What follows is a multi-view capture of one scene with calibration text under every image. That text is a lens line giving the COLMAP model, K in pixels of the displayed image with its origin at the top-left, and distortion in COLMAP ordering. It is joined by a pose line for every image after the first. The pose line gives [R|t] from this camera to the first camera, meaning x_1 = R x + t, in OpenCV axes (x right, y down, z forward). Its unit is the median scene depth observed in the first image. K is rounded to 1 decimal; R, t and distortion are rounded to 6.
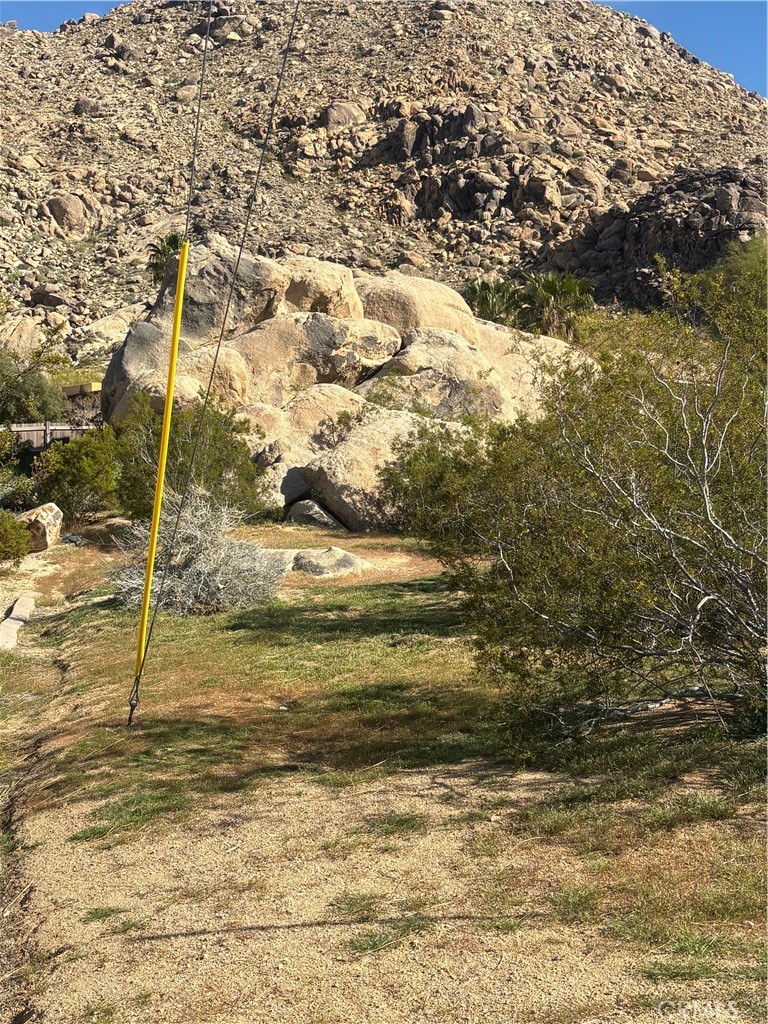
lens RADIAL K [[1382.7, 0, 384.0], [0, 1382.7, 512.0], [0, 0, 1]] dist [0.241928, -0.952447]
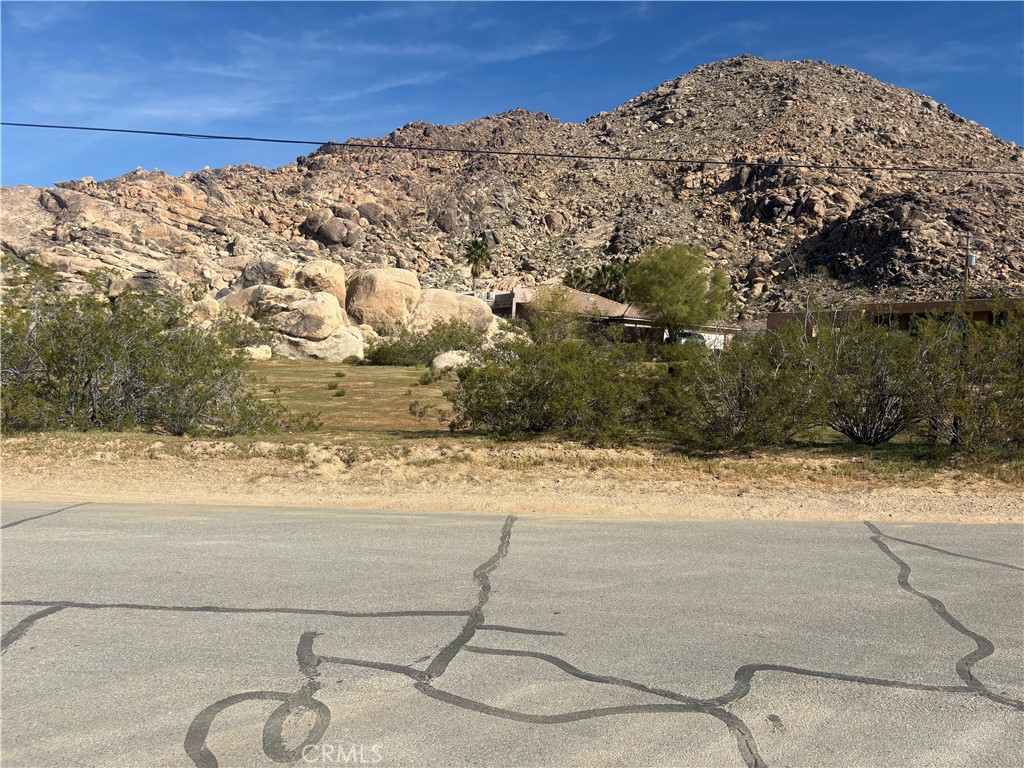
lens RADIAL K [[779.3, 0, 523.1], [0, 779.3, 384.3], [0, 0, 1]] dist [0.043875, -0.035115]
pose [[0.941972, 0.062346, -0.329852, 0.098770], [-0.061844, 0.998013, 0.012026, -0.001409], [0.329947, 0.009071, 0.943956, -0.019396]]
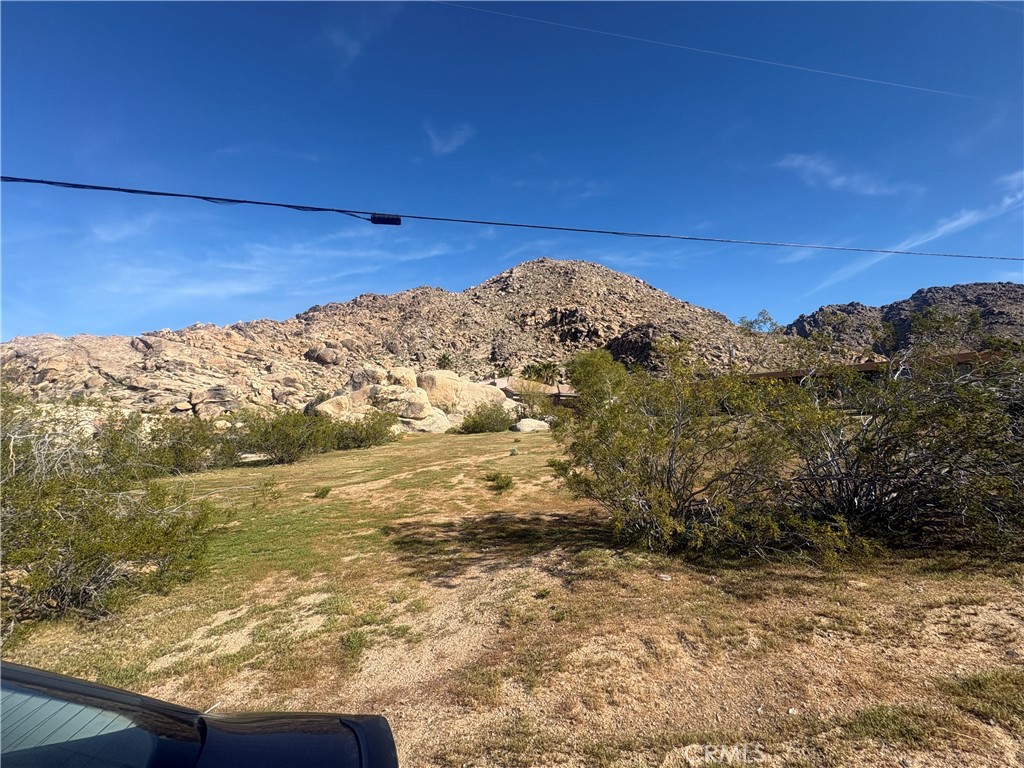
lens RADIAL K [[439.8, 0, 514.7], [0, 439.8, 381.7], [0, 0, 1]] dist [0.004163, 0.000267]
pose [[0.989980, -0.033777, -0.137110, 0.053502], [0.017711, 0.993004, -0.116748, -0.001229], [0.140094, 0.113150, 0.983652, -0.009313]]
